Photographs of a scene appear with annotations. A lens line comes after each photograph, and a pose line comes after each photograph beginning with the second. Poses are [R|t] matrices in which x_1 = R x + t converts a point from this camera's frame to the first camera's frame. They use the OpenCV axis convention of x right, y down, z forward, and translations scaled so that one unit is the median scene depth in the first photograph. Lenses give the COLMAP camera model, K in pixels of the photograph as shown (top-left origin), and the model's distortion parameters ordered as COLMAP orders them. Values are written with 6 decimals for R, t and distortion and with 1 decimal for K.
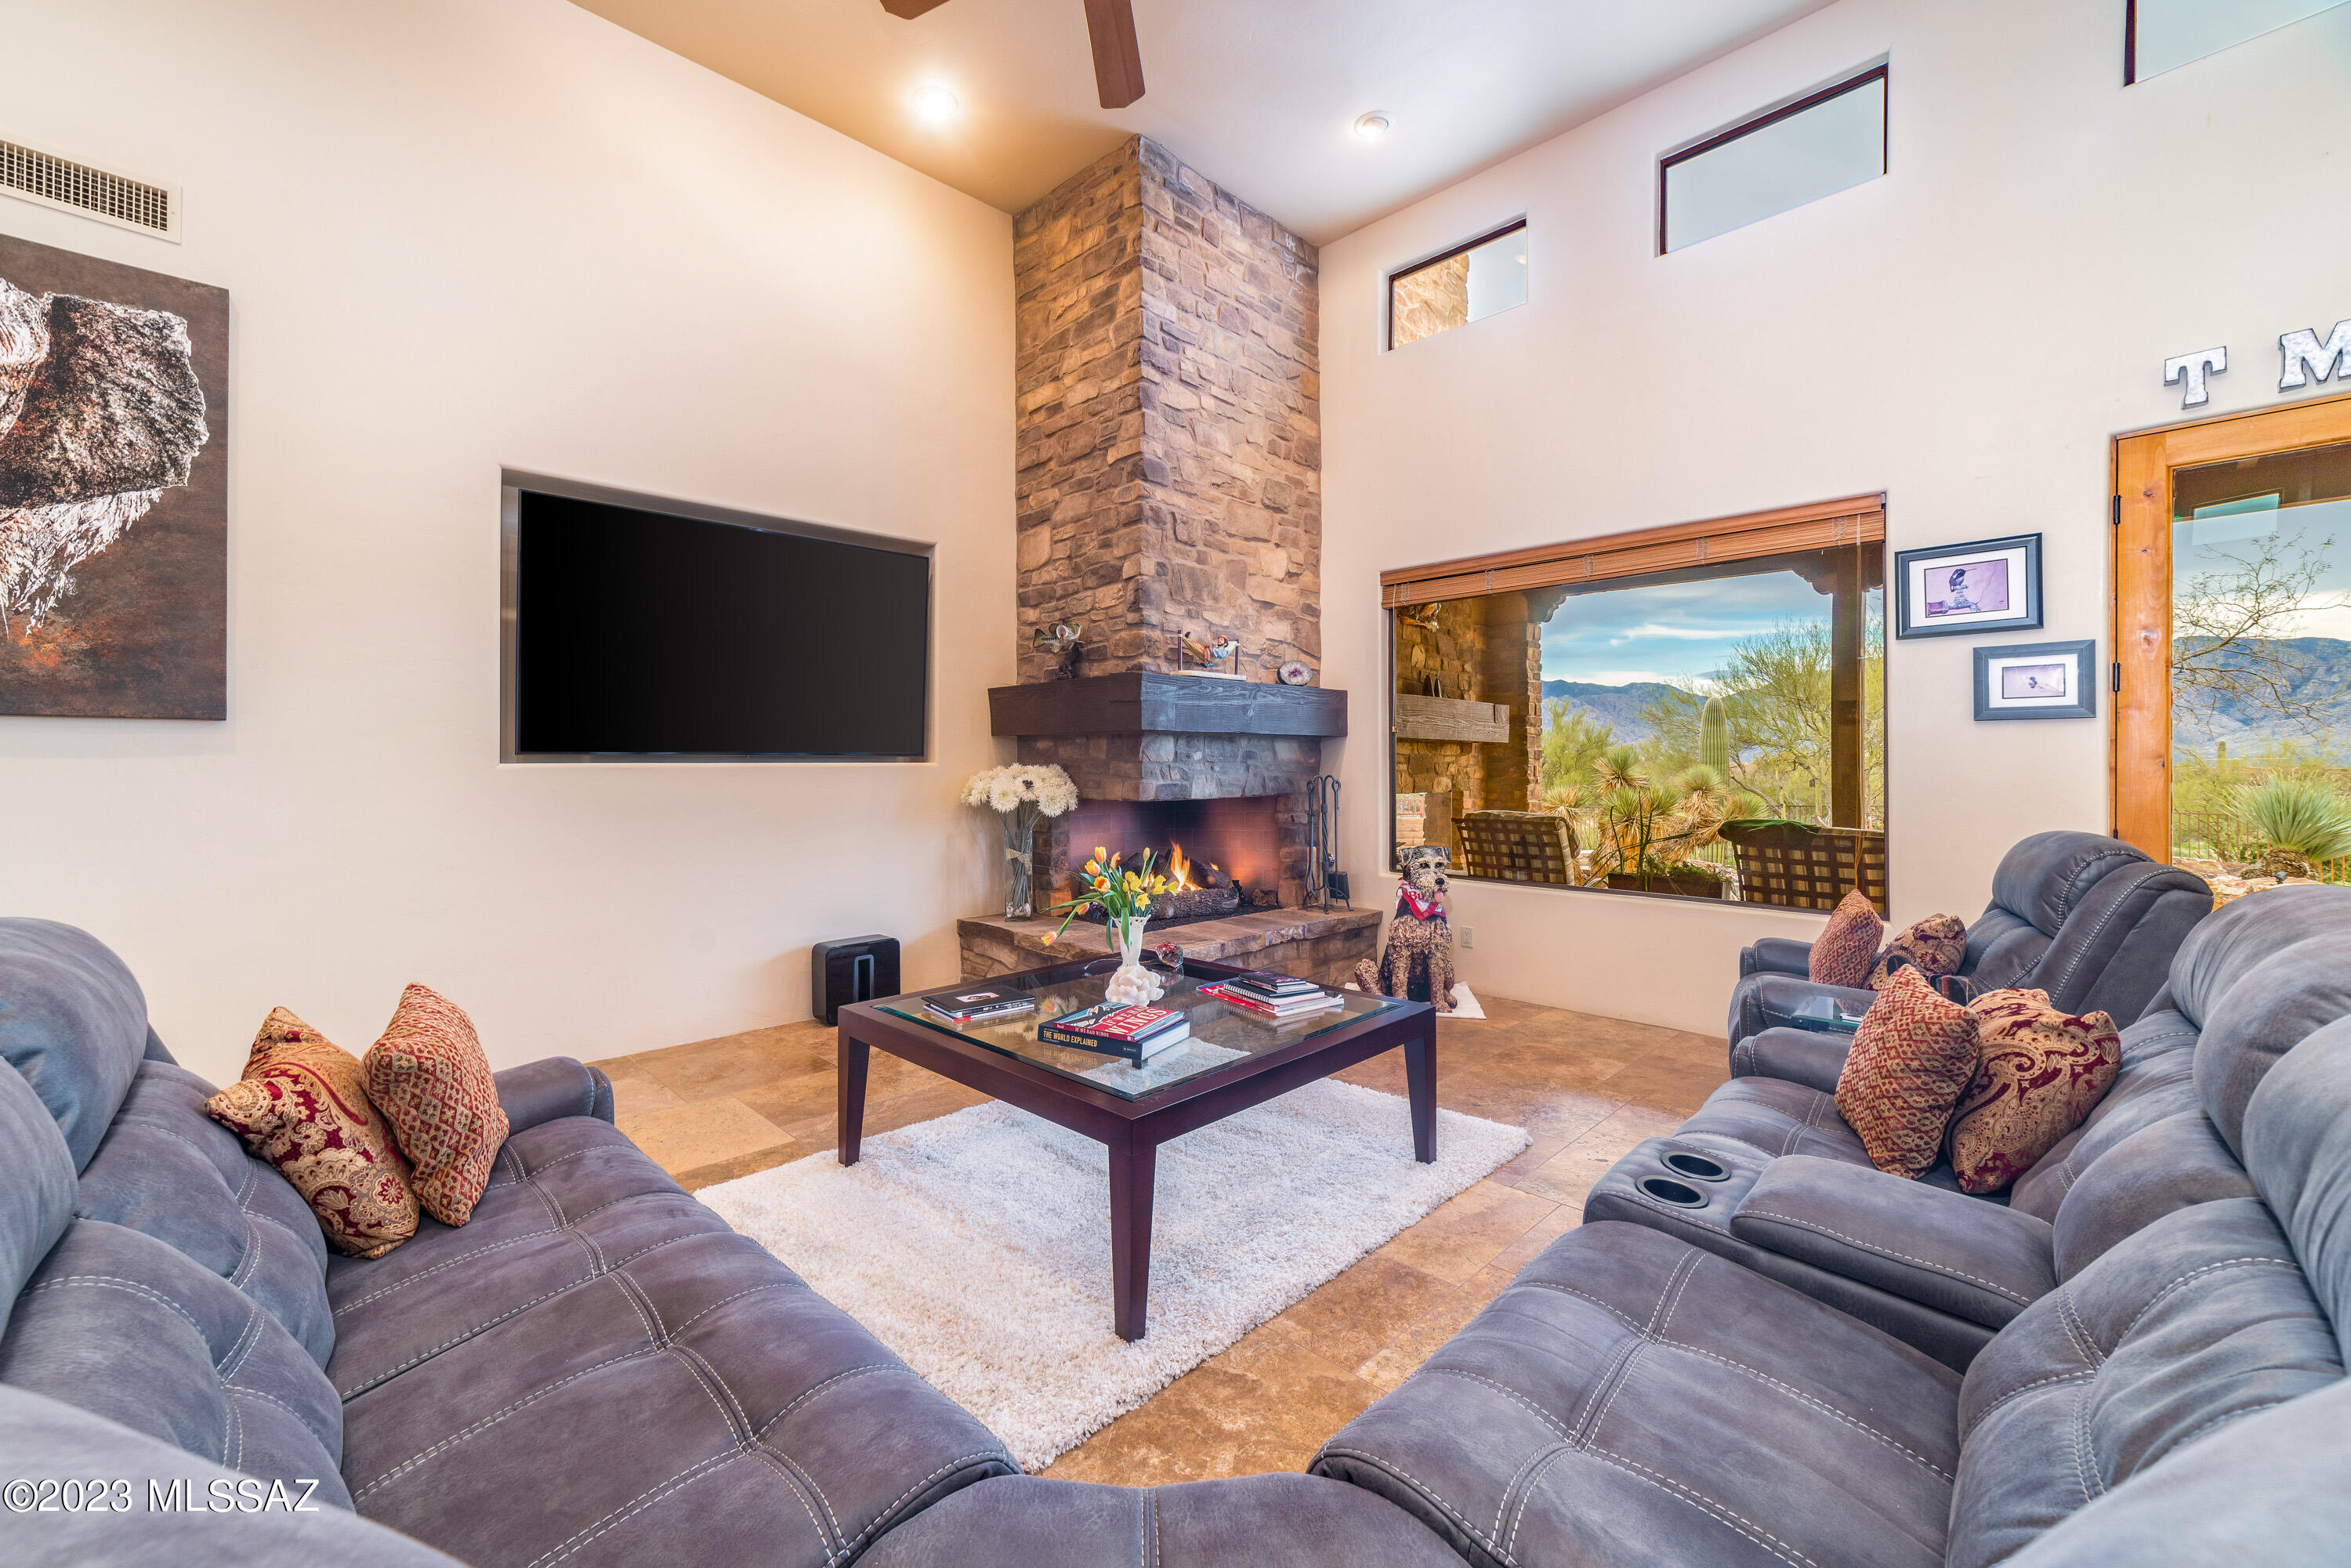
lens RADIAL K [[983.1, 0, 1171.5], [0, 983.1, 751.6], [0, 0, 1]] dist [-0.001244, -0.000005]
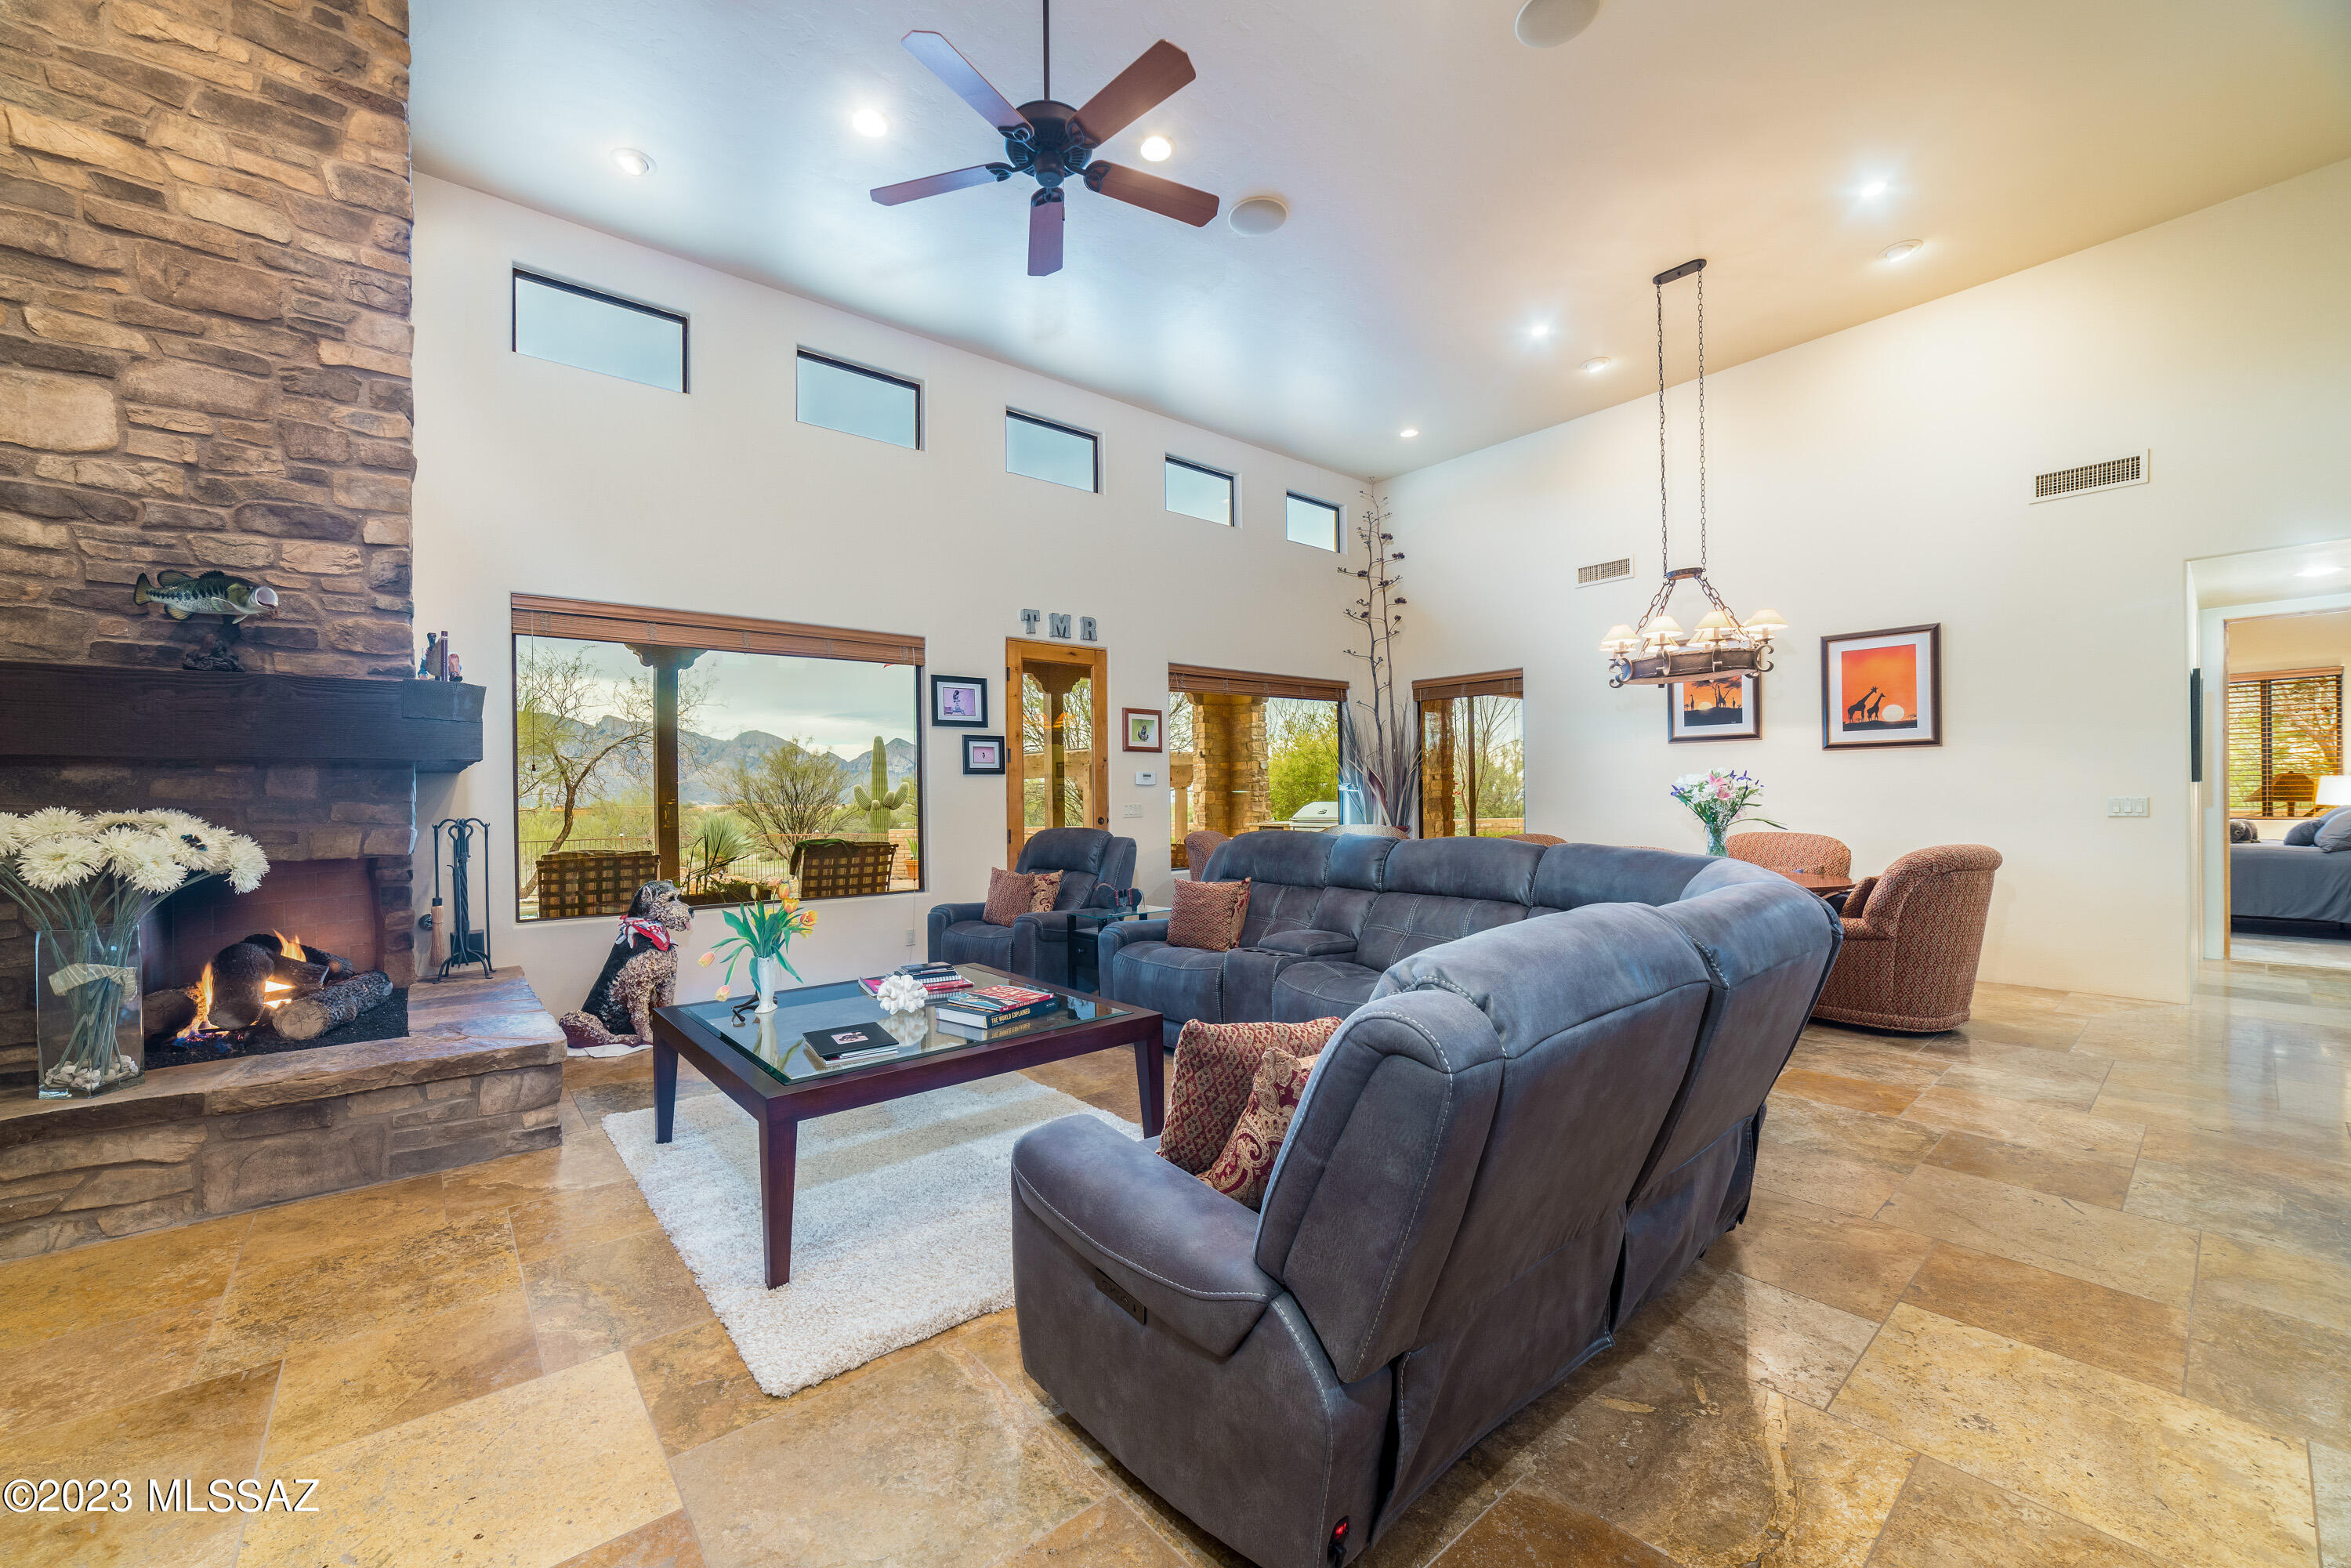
lens RADIAL K [[937.5, 0, 1175.5], [0, 937.5, 784.0], [0, 0, 1]] dist [0.000429, 0.000184]
pose [[0.046760, 0.005612, 0.998890, -0.687887], [-0.012253, 0.999912, -0.005045, -0.006468], [-0.998831, -0.012003, 0.046825, 0.386482]]
